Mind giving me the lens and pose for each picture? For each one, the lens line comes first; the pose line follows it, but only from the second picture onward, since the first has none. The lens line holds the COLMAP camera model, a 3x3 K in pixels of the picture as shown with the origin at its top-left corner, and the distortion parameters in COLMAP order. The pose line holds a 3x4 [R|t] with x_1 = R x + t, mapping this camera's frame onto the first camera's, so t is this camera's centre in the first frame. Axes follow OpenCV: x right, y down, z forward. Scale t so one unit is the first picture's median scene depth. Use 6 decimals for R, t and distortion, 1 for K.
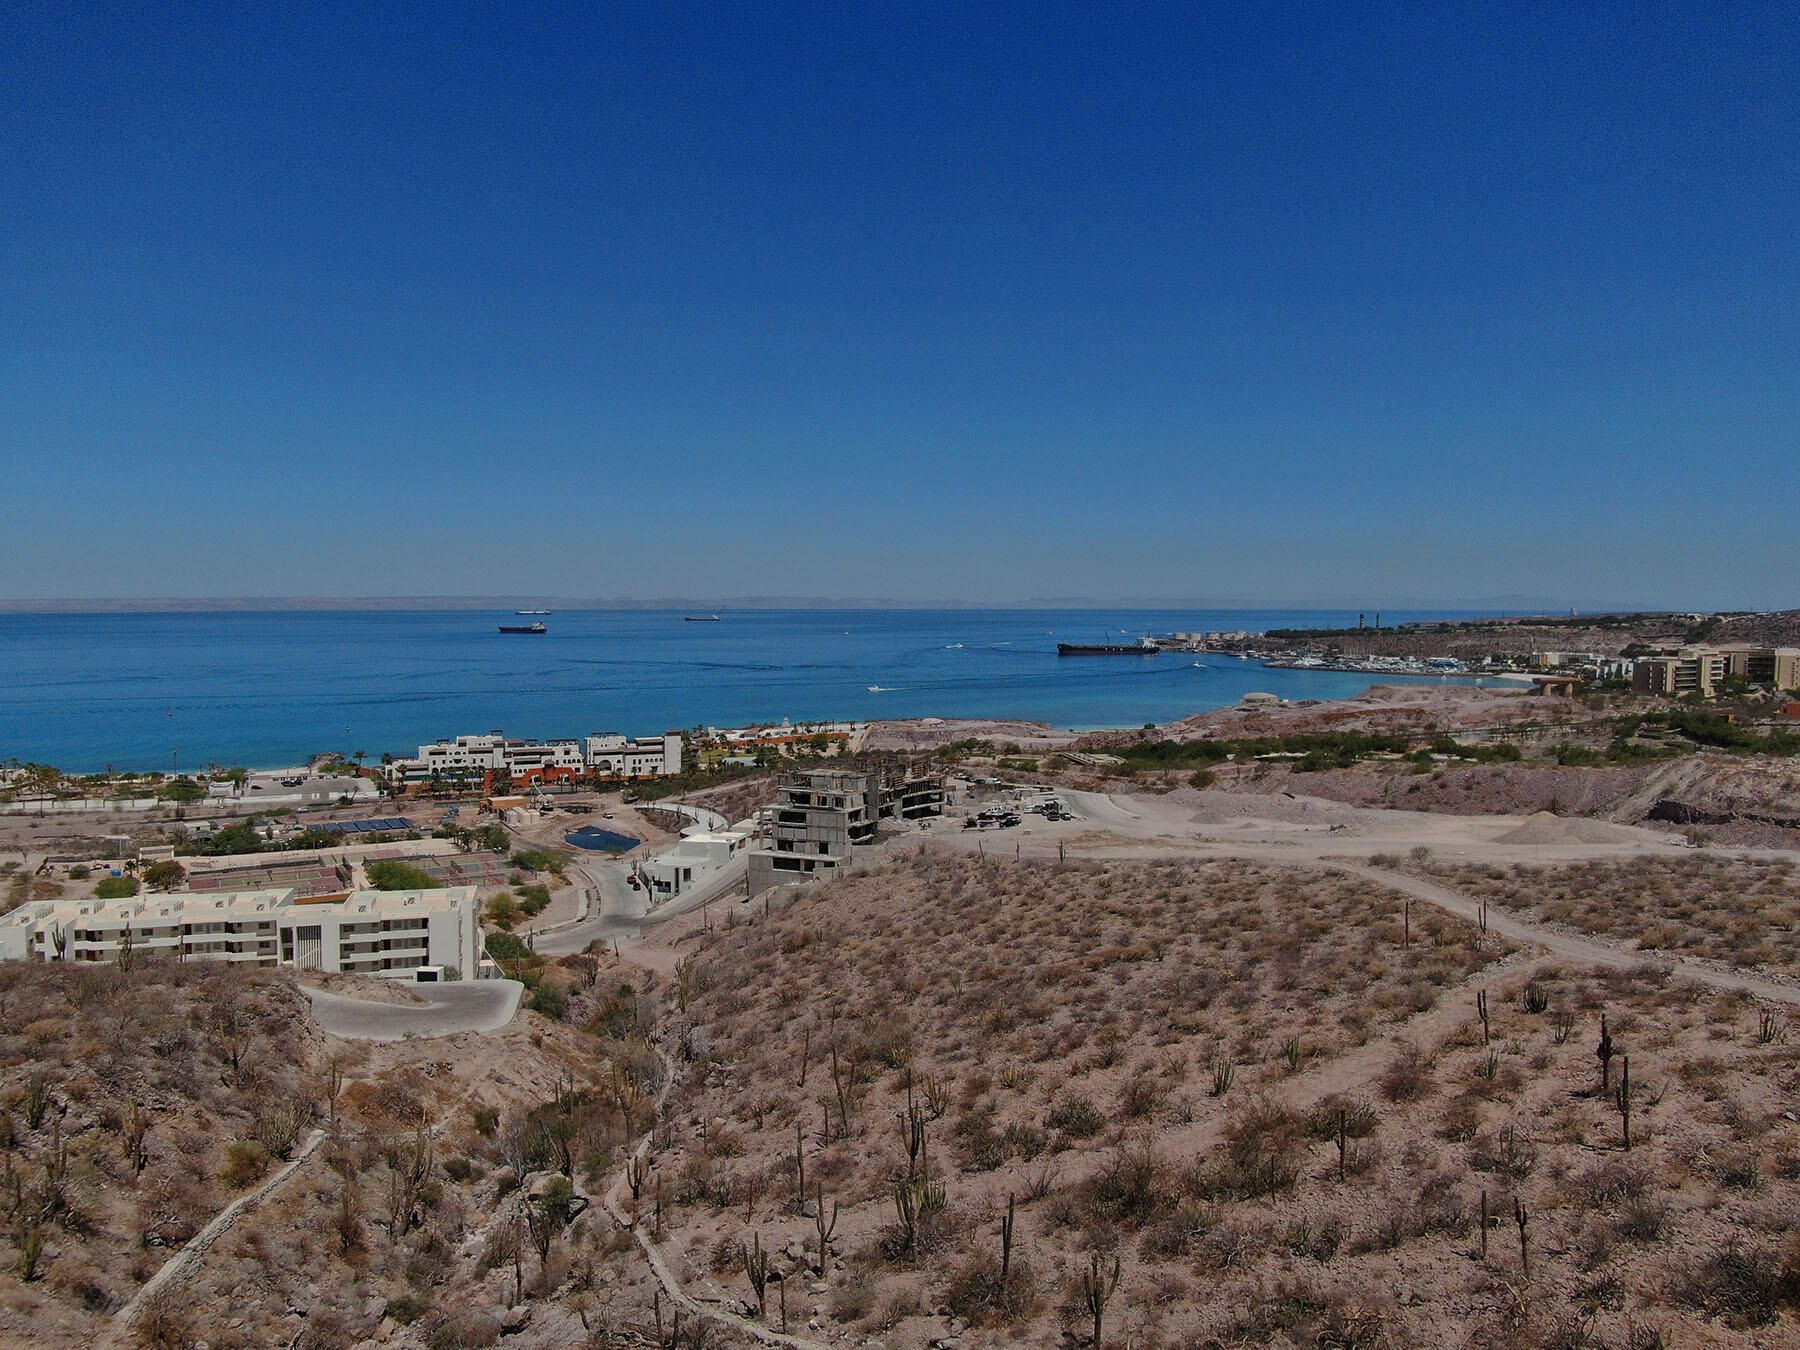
lens RADIAL K [[1268.3, 0, 900.5], [0, 1268.3, 668.2], [0, 0, 1]] dist [-0.043278, 0.032932]
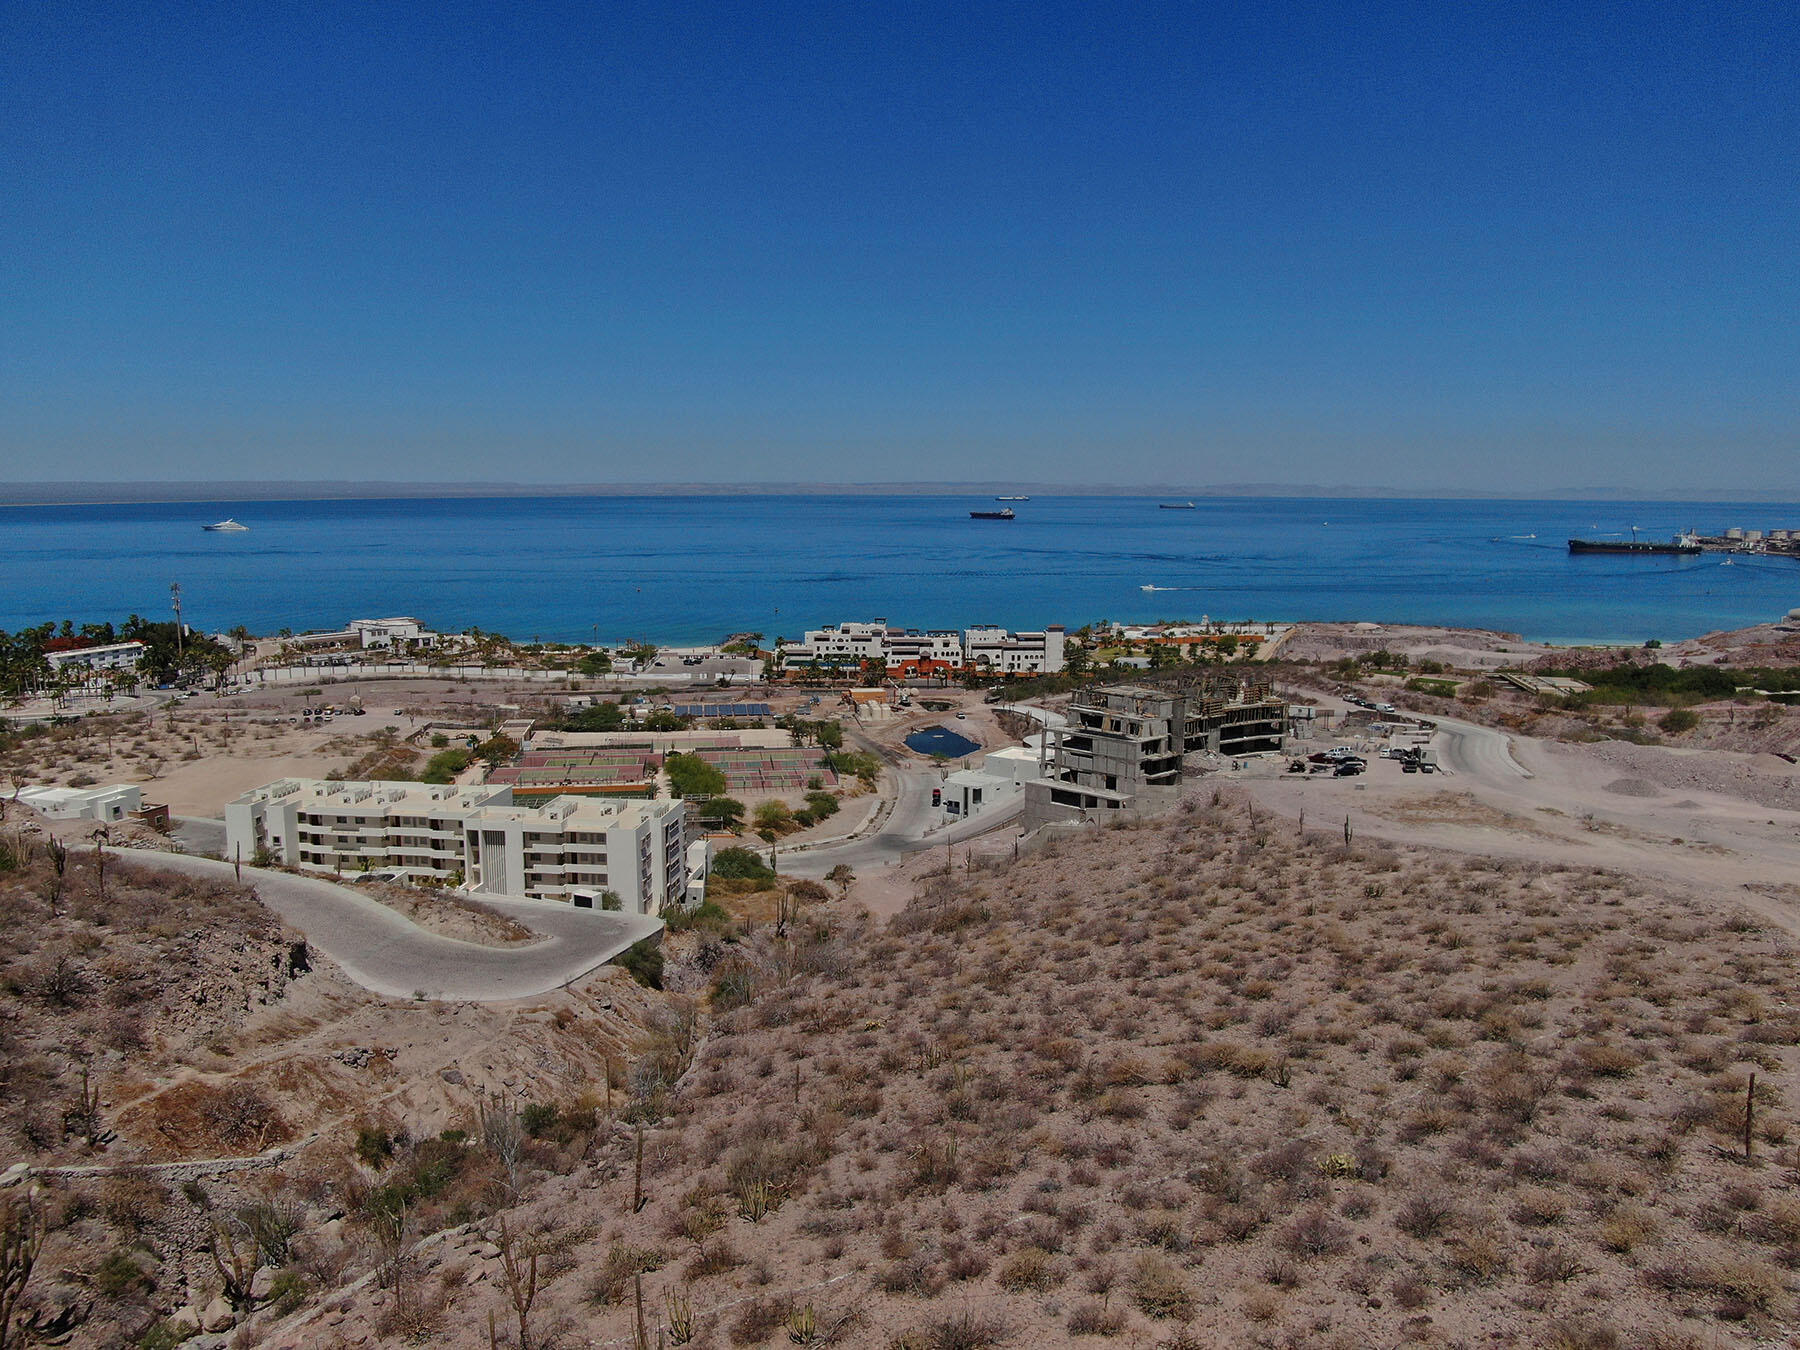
lens RADIAL K [[1278.5, 0, 900.0], [0, 1278.5, 675.0], [0, 0, 1]] dist [-0.029377, 0.001740]
pose [[0.932644, 0.055700, -0.356472, 0.059699], [-0.022536, 0.995075, 0.096525, -0.003653], [0.360093, -0.081990, 0.929306, 0.098800]]
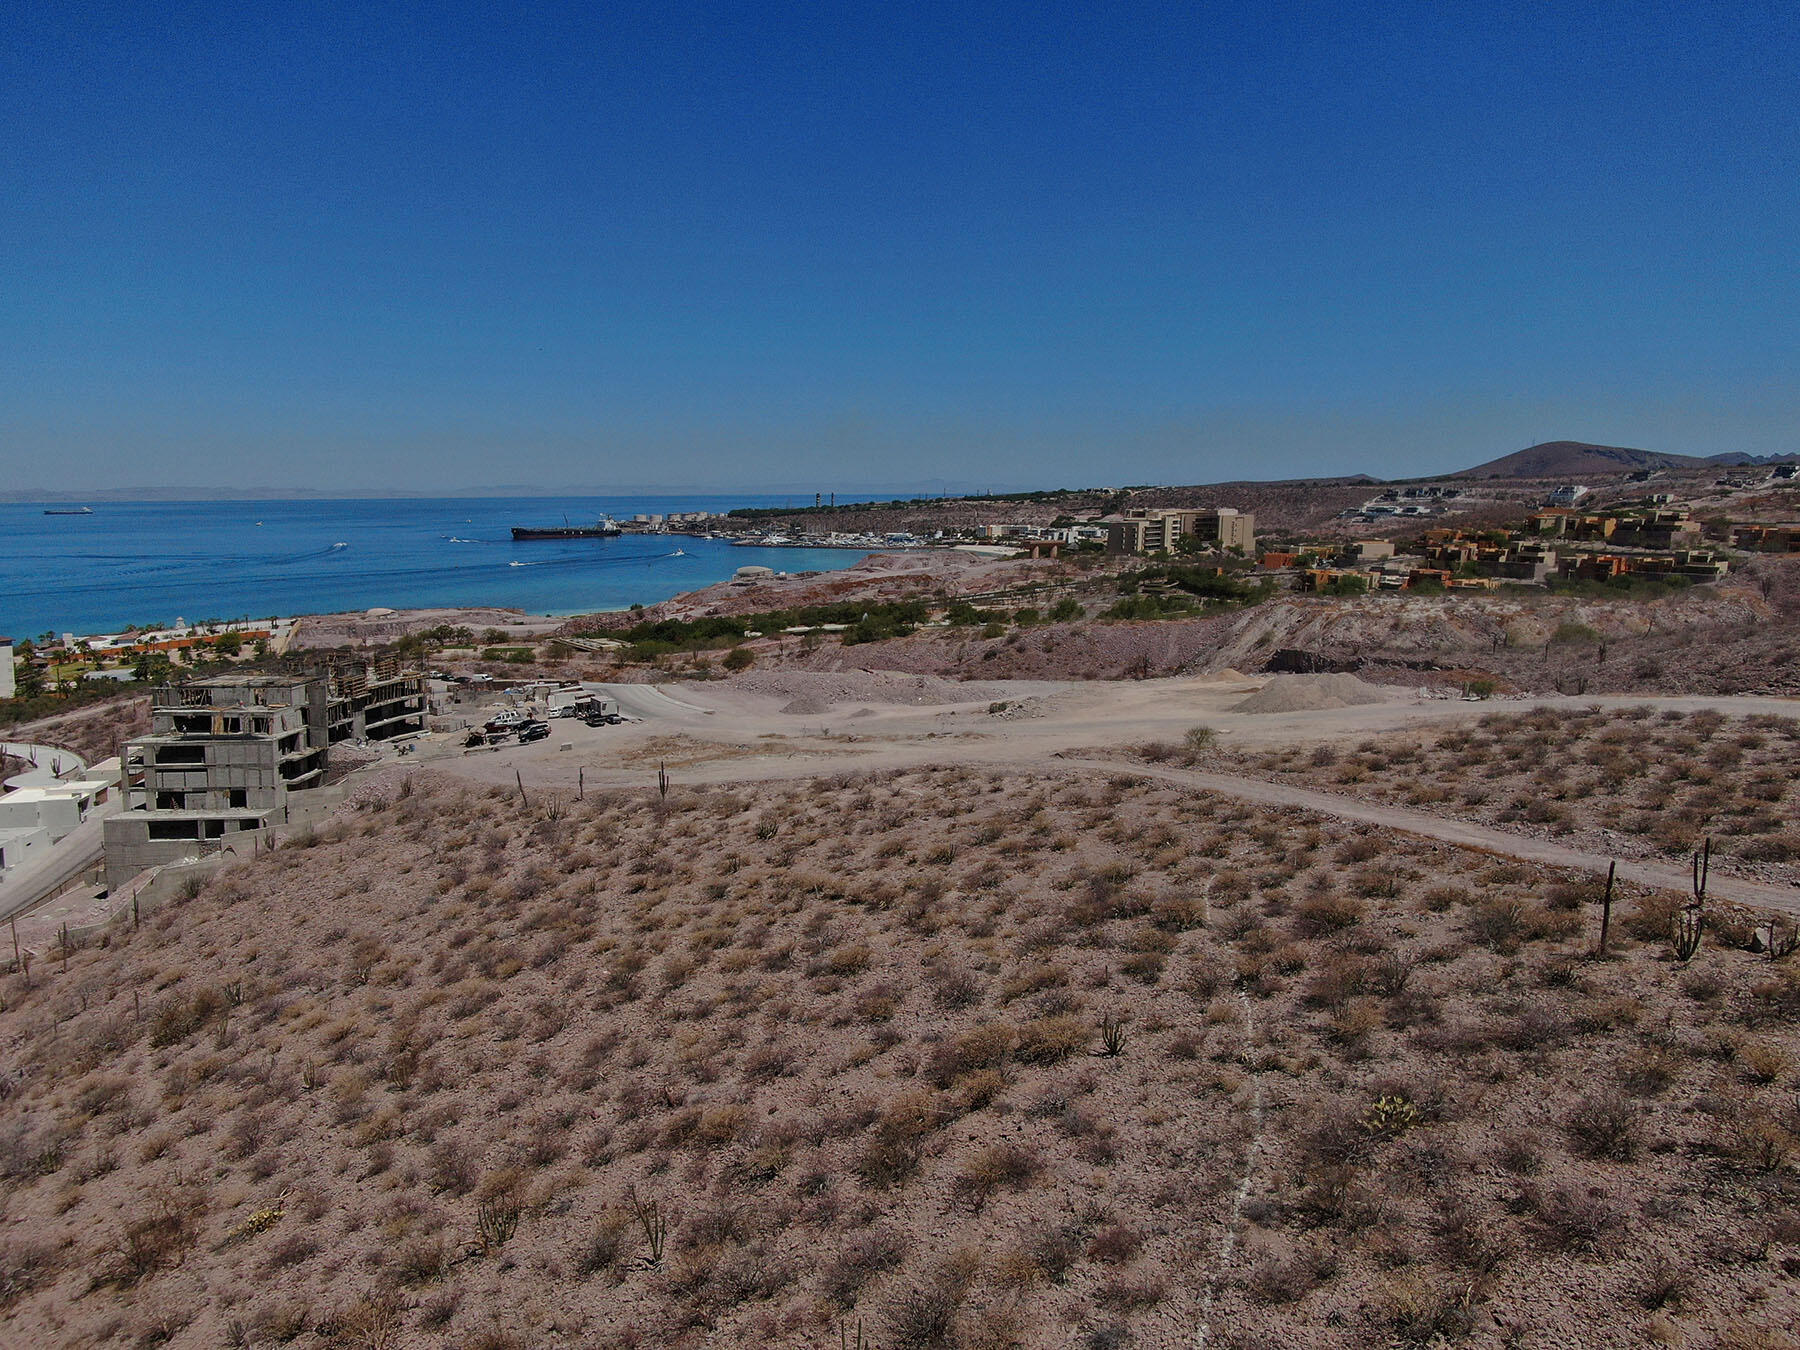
lens RADIAL K [[1285.3, 0, 883.5], [0, 1285.3, 600.4], [0, 0, 1]] dist [-0.007998, 0.006481]
pose [[0.917022, -0.042978, 0.396514, -0.008185], [0.028998, 0.998731, 0.041188, 0.014161], [-0.397781, -0.026272, 0.917104, 0.158223]]
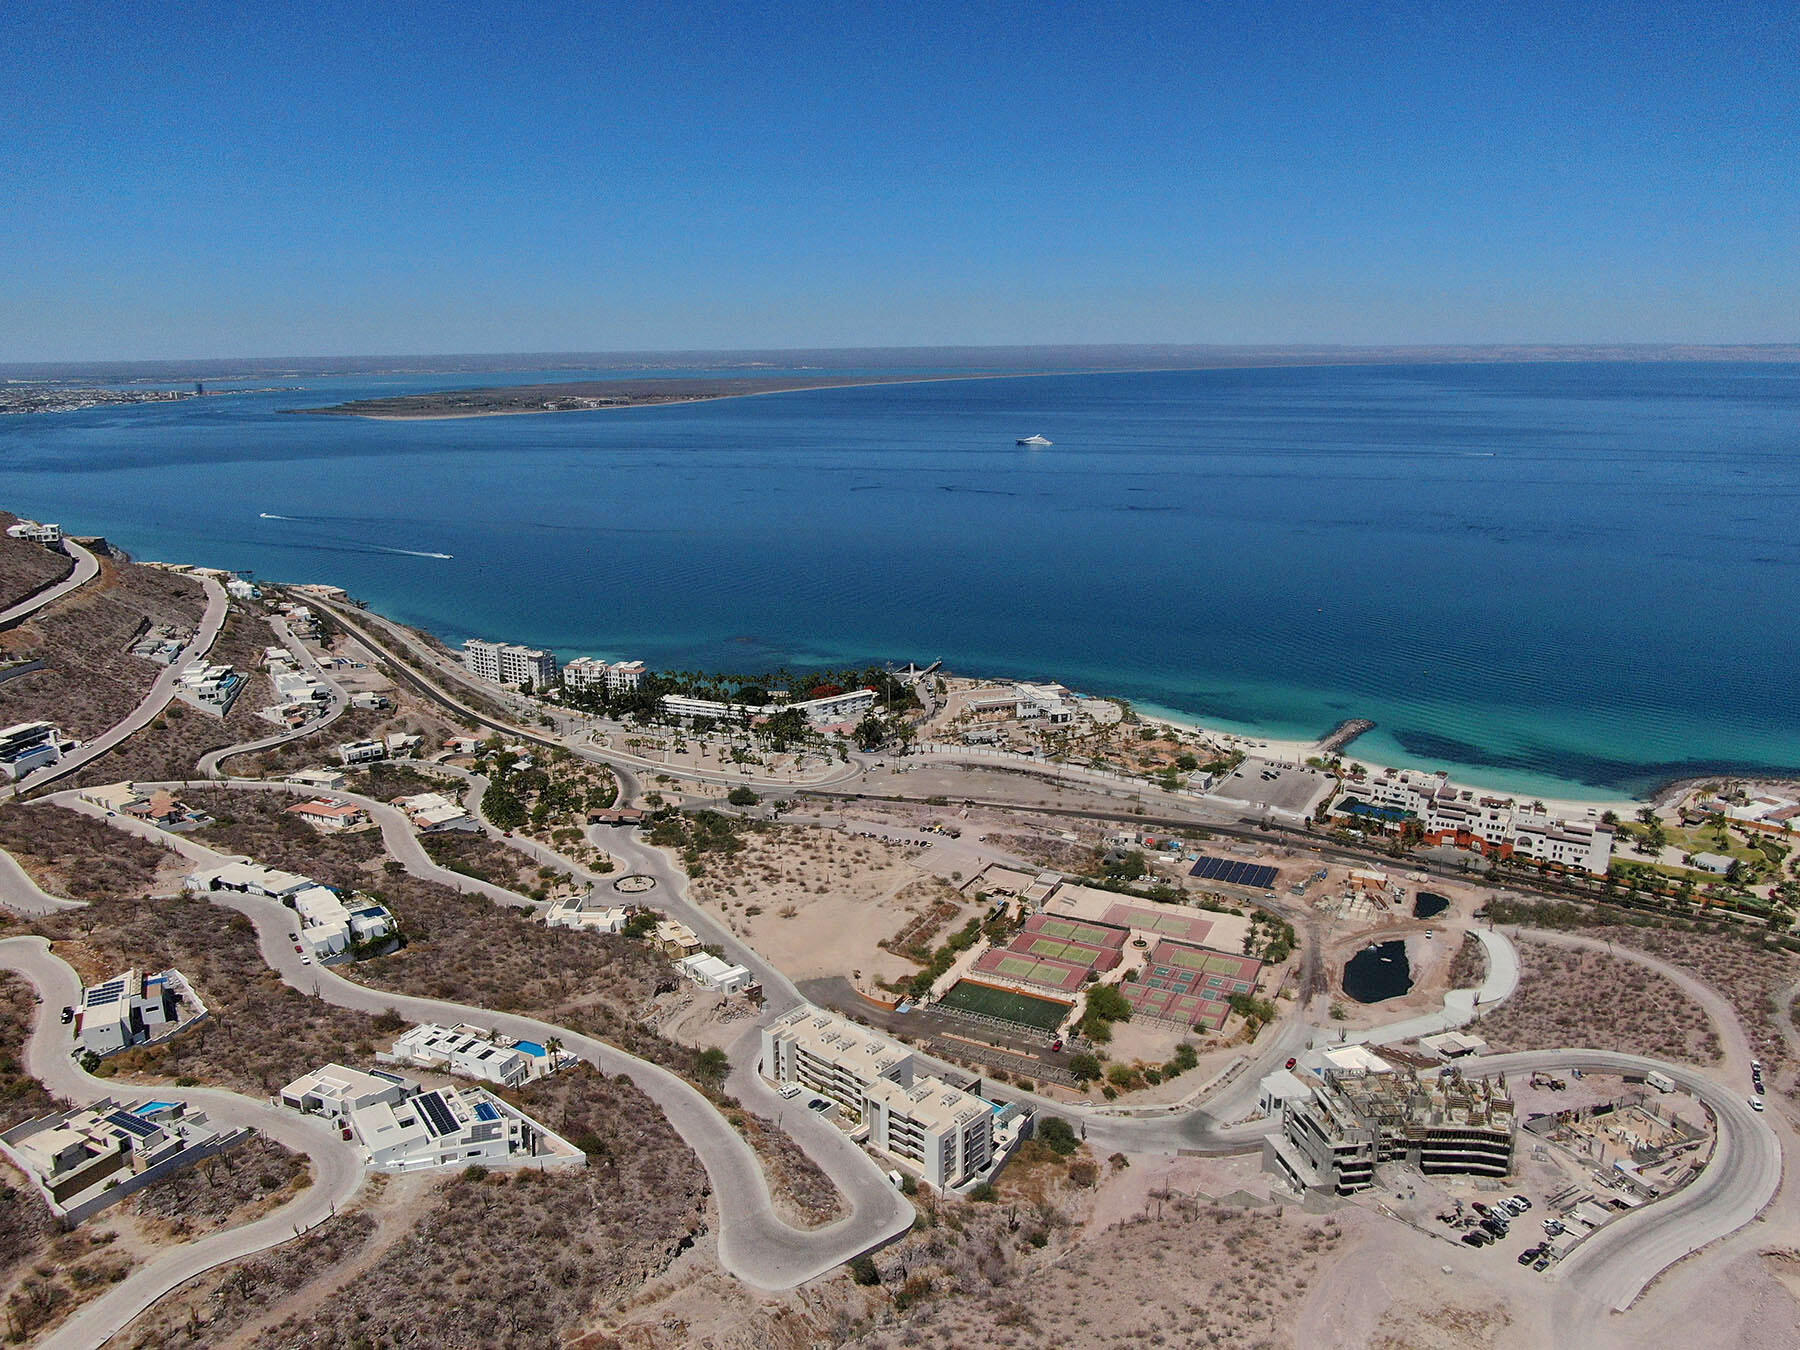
lens RADIAL K [[1278.5, 0, 900.0], [0, 1278.5, 675.0], [0, 0, 1]] dist [-0.029377, 0.001740]
pose [[0.561328, 0.202611, -0.802408, 0.299013], [-0.048096, 0.975917, 0.212776, -0.273992], [0.826194, -0.080844, 0.557554, 0.074941]]
